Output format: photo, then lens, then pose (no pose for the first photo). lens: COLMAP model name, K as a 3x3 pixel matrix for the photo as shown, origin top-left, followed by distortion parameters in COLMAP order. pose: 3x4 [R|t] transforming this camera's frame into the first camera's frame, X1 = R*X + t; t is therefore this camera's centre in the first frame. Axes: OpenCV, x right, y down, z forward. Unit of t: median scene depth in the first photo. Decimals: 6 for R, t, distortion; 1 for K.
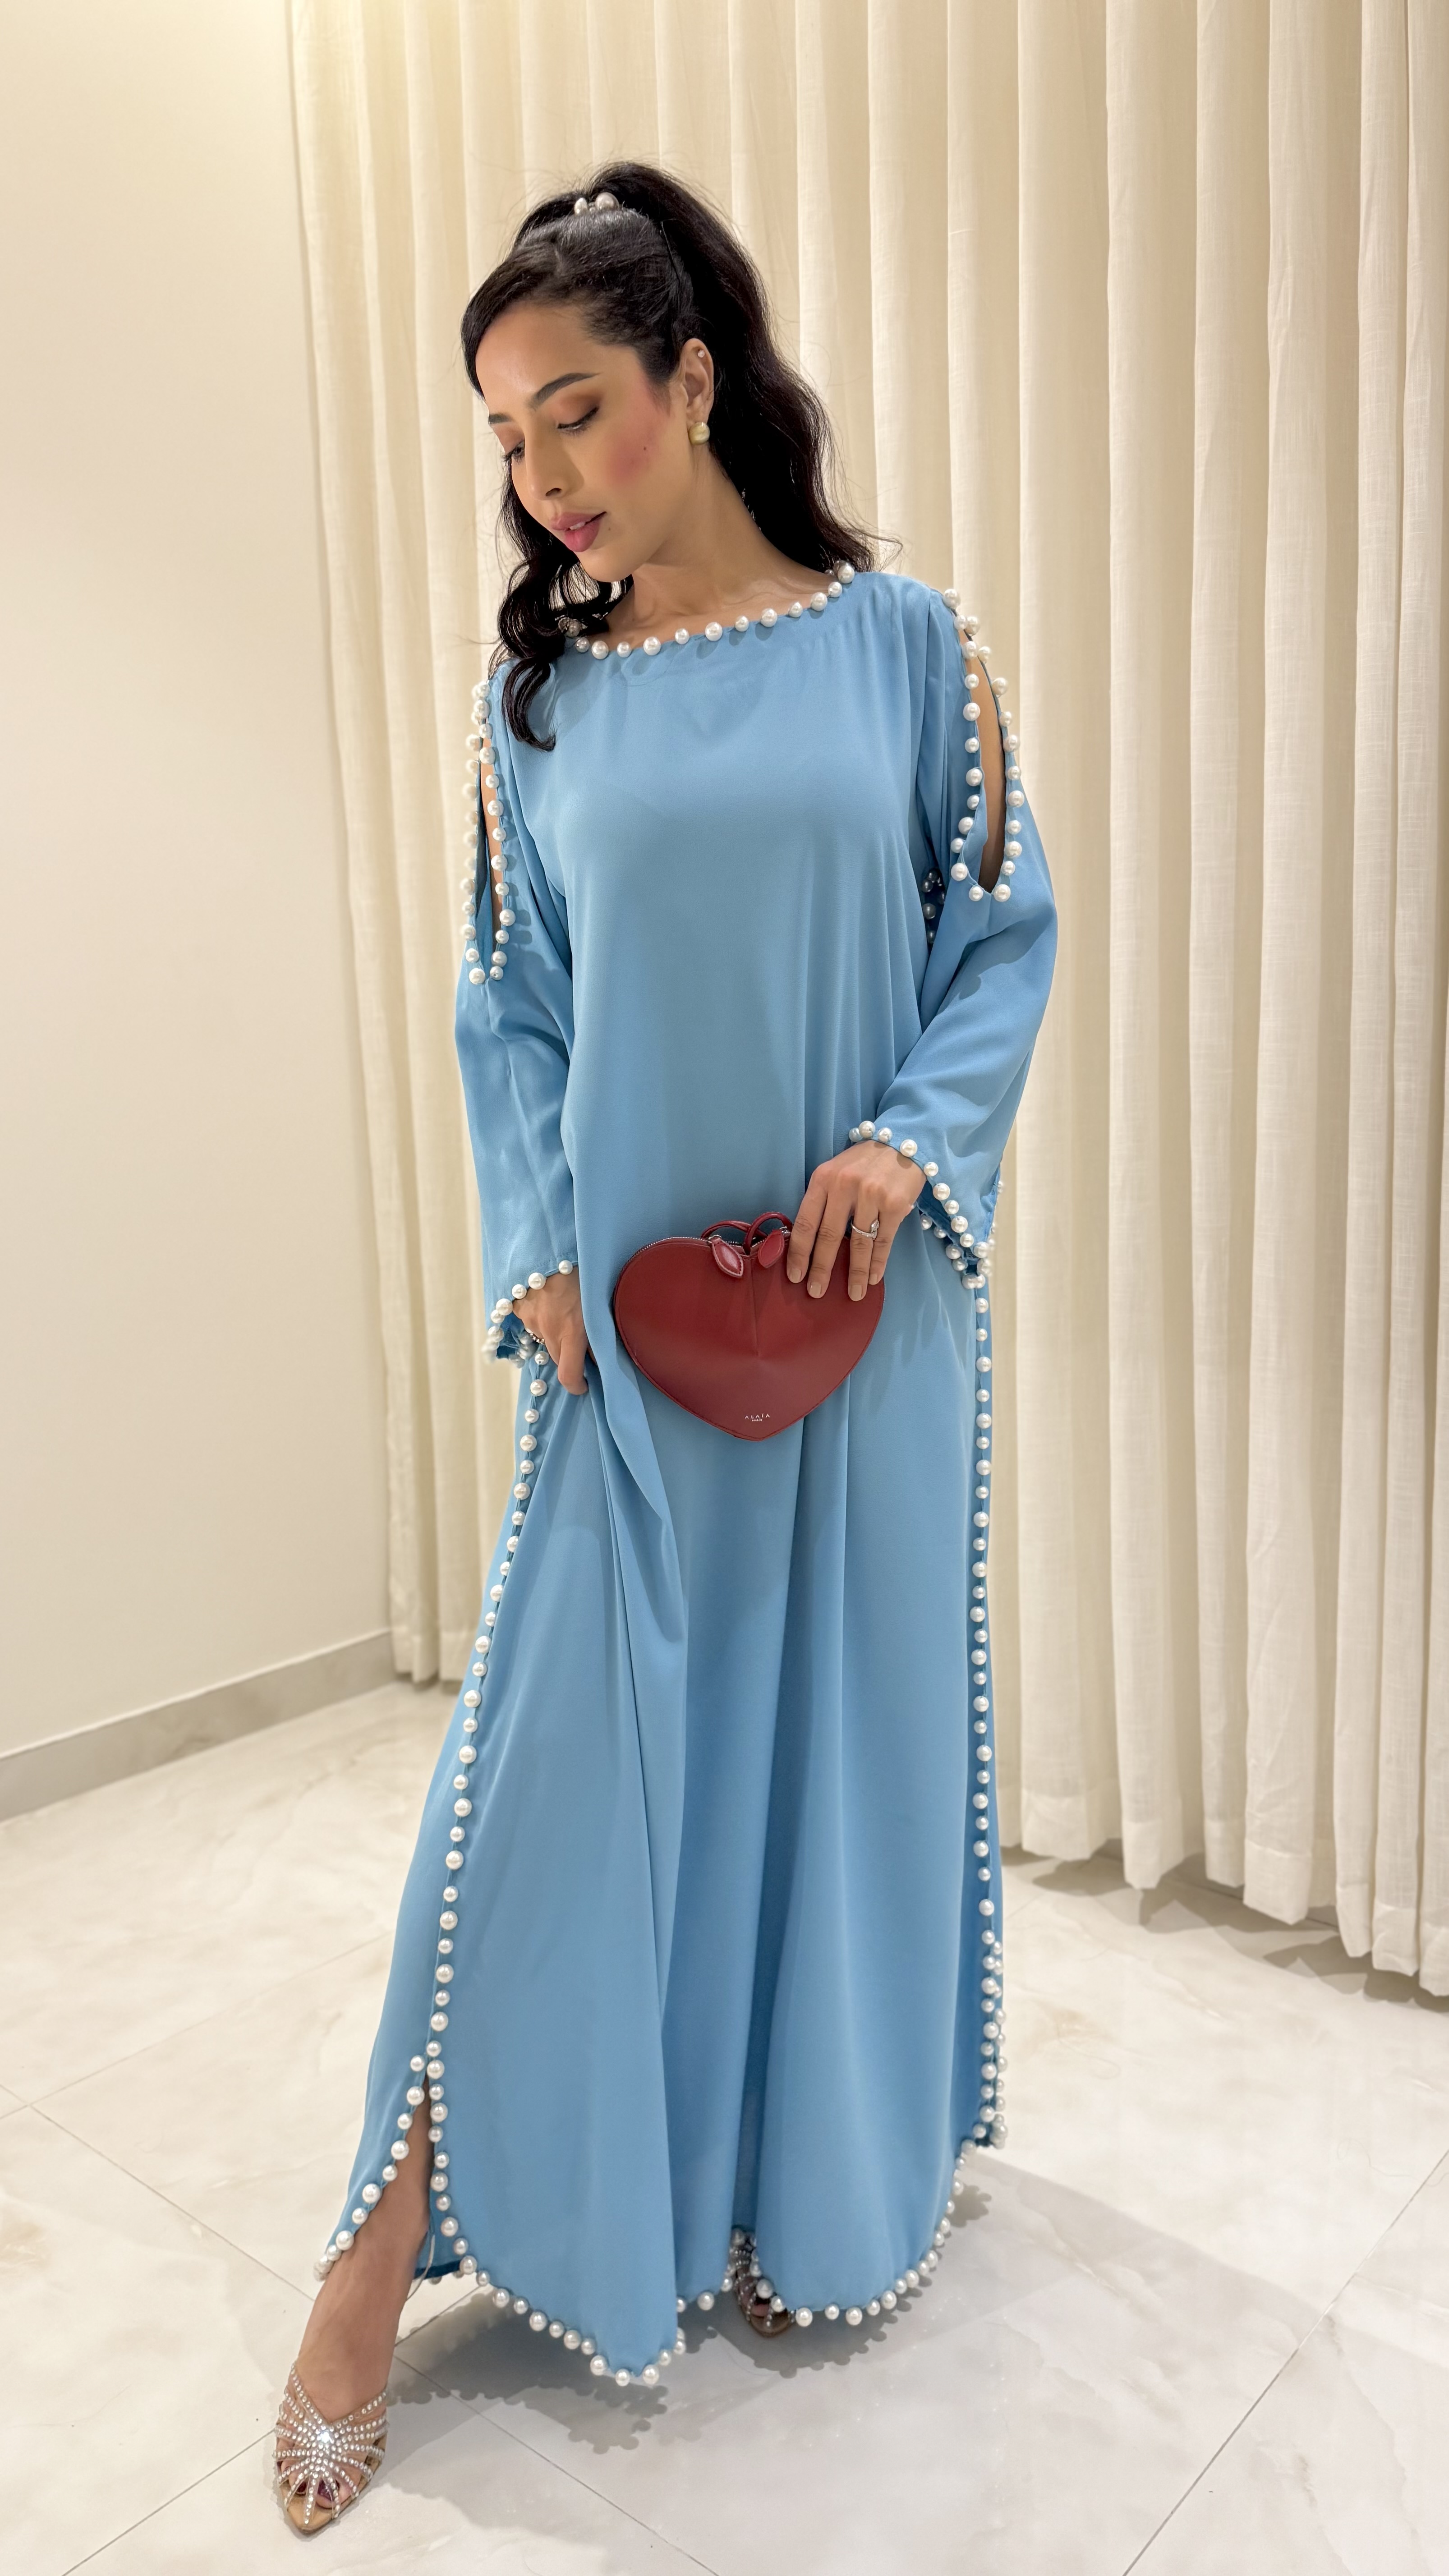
lens RADIAL K [[1849.5, 0, 706.8], [0, 1849.5, 1272.8], [0, 0, 1]] dist [0.015594, -0.047759]
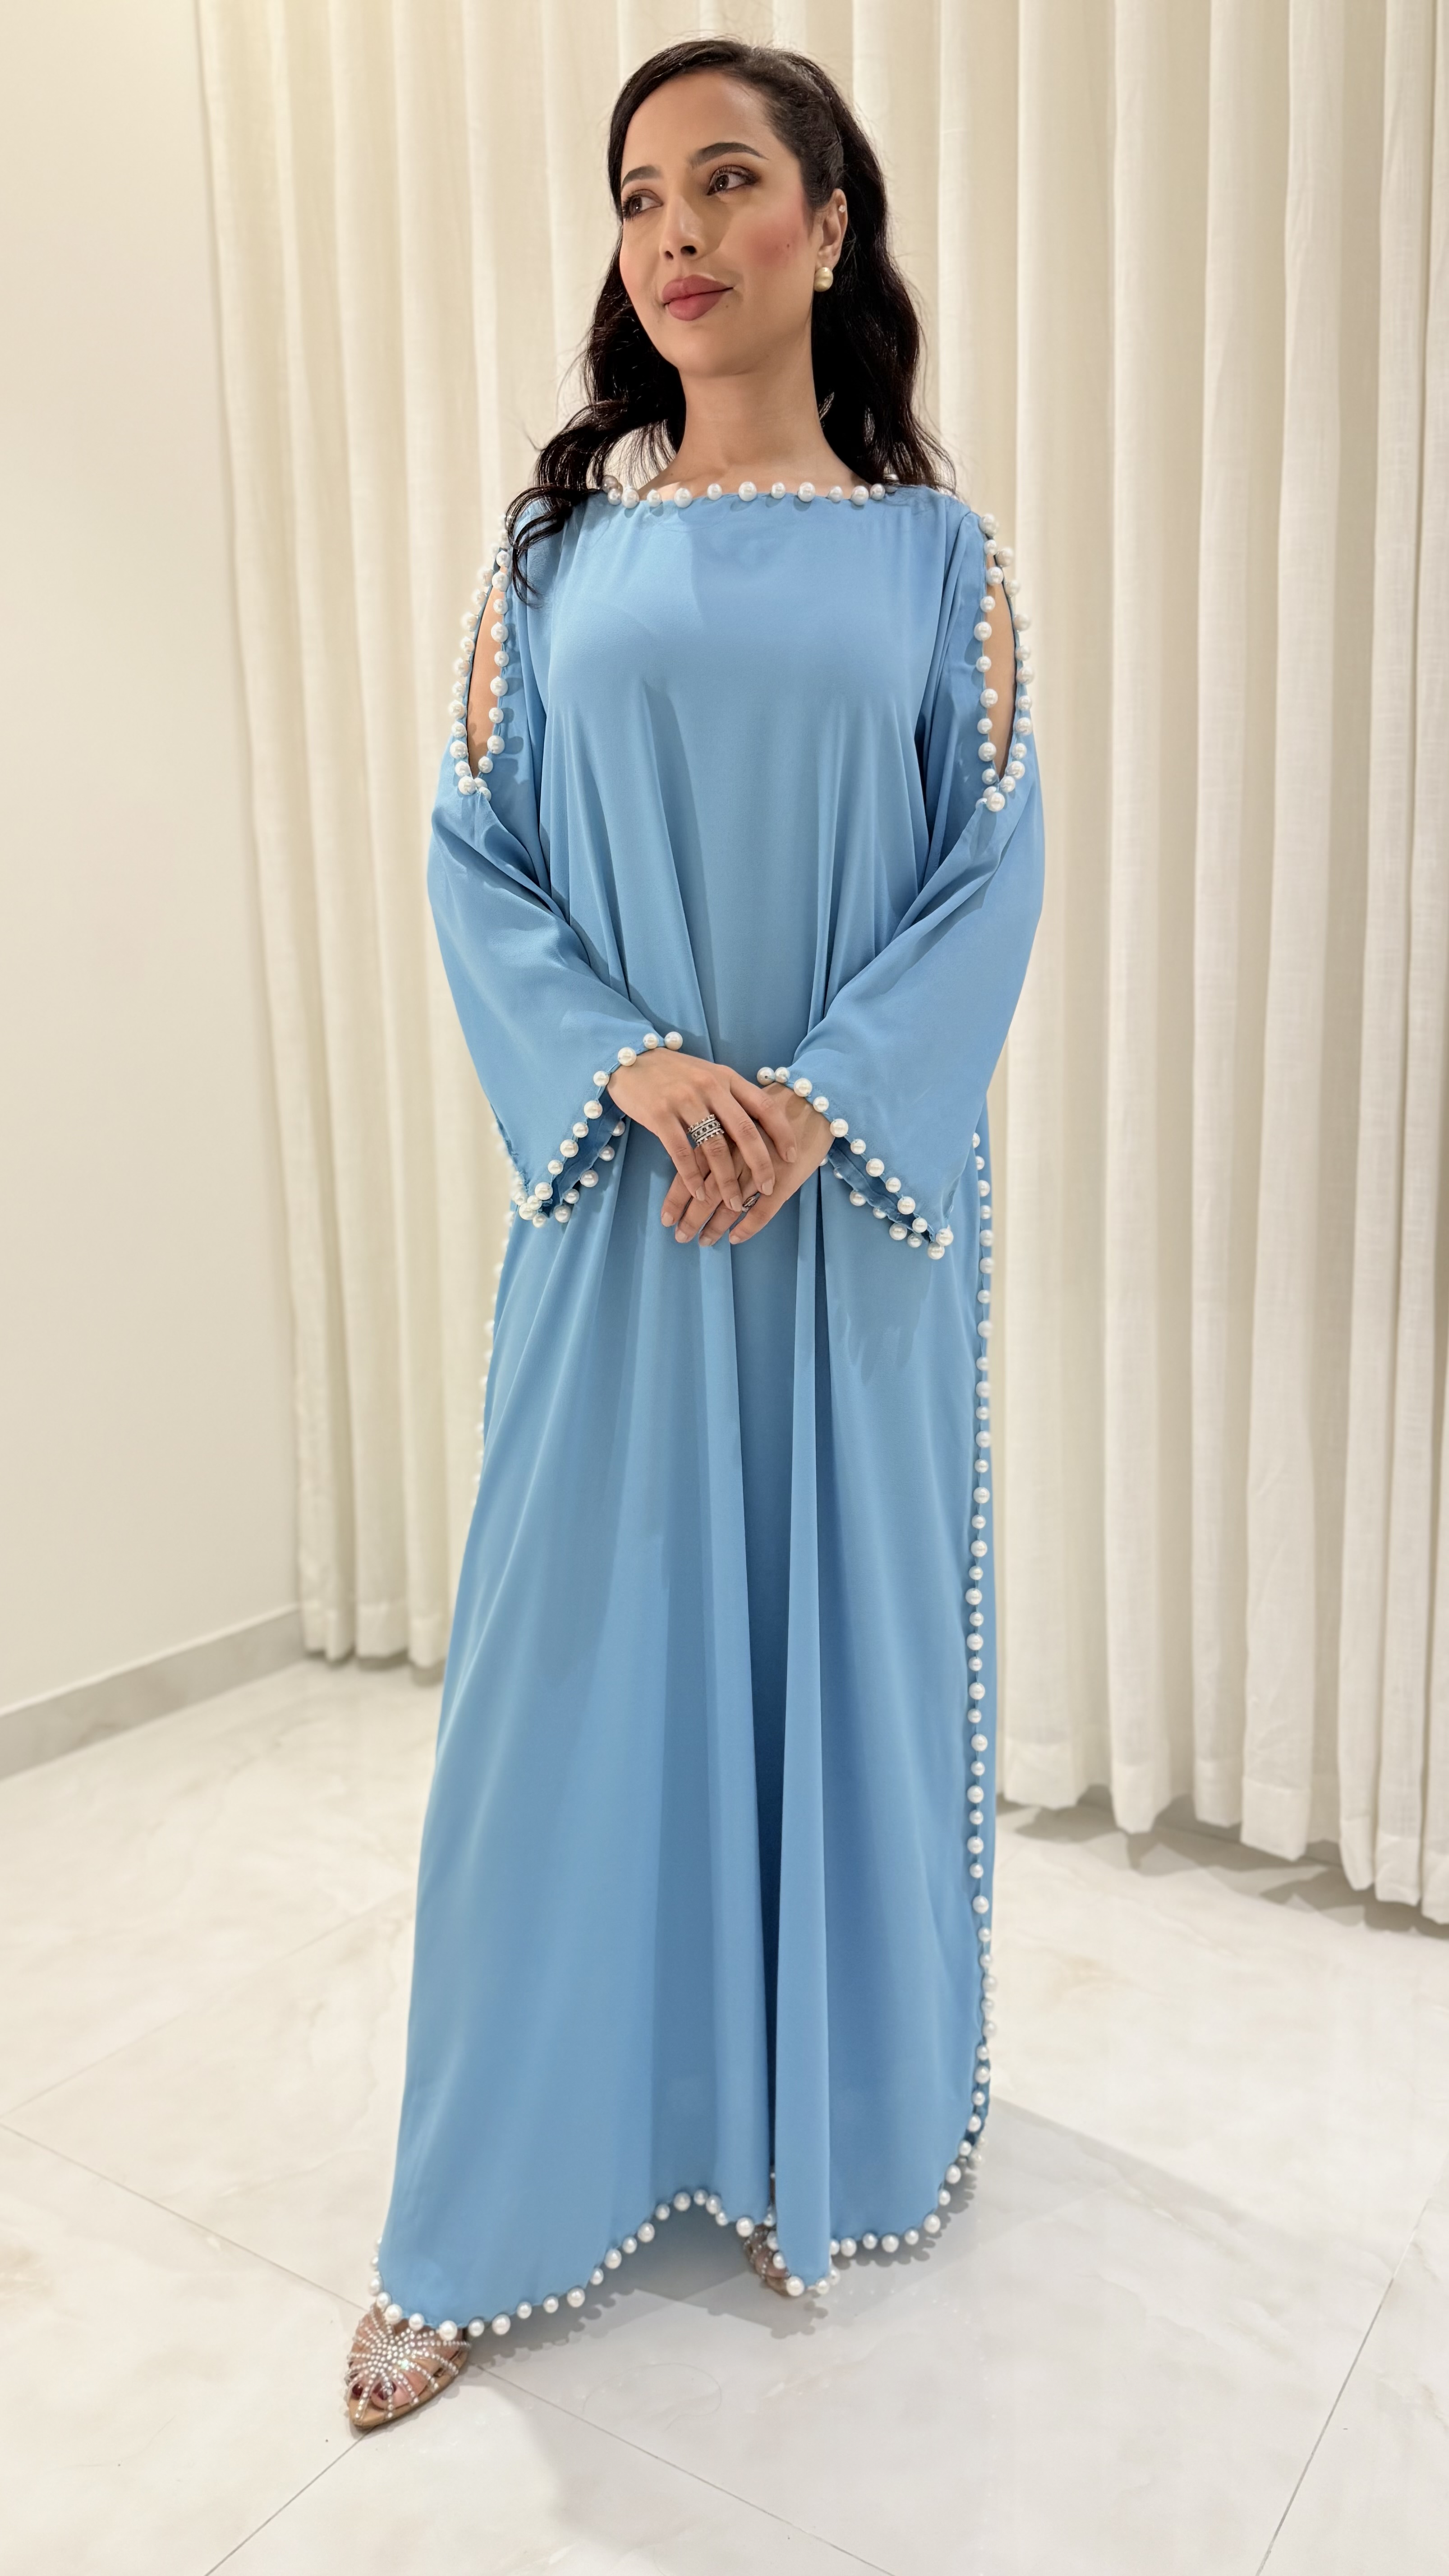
lens RADIAL K [[1849.5, 0, 723.9], [0, 1849.5, 1285.9], [0, 0, 1]] dist [0.015594, -0.047759]
pose [[0.991891, -0.008438, 0.126808, -0.109479], [0.006571, 0.999864, 0.015136, 0.024416], [-0.126918, -0.014180, 0.991812, 0.050855]]
